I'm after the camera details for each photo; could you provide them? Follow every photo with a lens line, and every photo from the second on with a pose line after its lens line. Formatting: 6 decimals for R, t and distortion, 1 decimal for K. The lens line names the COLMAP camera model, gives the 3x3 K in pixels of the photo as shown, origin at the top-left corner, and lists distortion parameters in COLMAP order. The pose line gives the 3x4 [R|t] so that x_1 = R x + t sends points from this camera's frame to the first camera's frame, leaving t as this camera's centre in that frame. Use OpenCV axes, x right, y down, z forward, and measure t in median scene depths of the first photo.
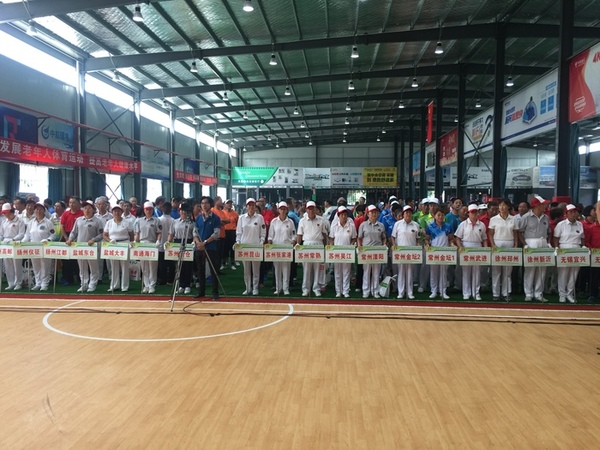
lens RADIAL K [[513.6, 0, 301.2], [0, 513.6, 219.0], [0, 0, 1]] dist [0.089677, -0.122651]
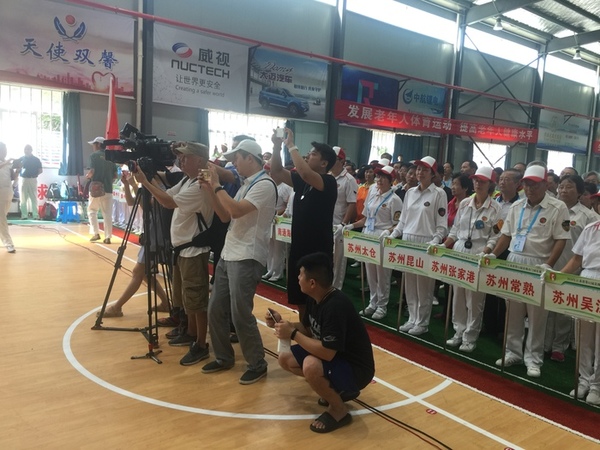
lens RADIAL K [[530.3, 0, 301.4], [0, 530.3, 206.9], [0, 0, 1]] dist [0.081725, -0.131189]
pose [[0.681600, 0.087787, -0.726440, 0.061431], [-0.076443, 0.995888, 0.048624, -0.001342], [0.727721, 0.022389, 0.685508, 0.150658]]
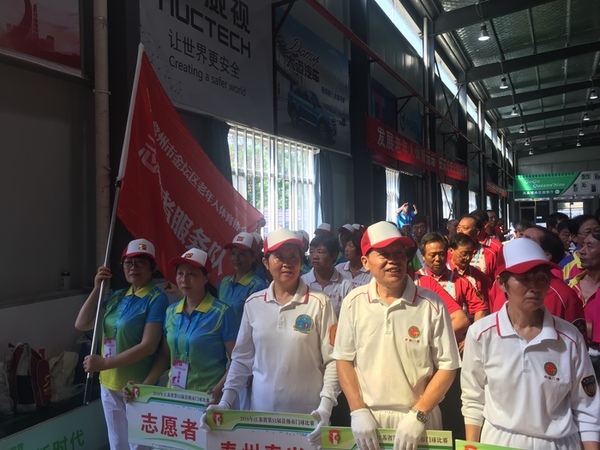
lens RADIAL K [[513.0, 0, 297.6], [0, 513.0, 219.1], [0, 0, 1]] dist [0.083001, -0.105046]
pose [[0.922559, -0.033075, -0.384436, -0.255543], [0.018323, 0.998951, -0.041975, -0.011448], [0.385421, 0.031680, 0.922197, 0.242443]]
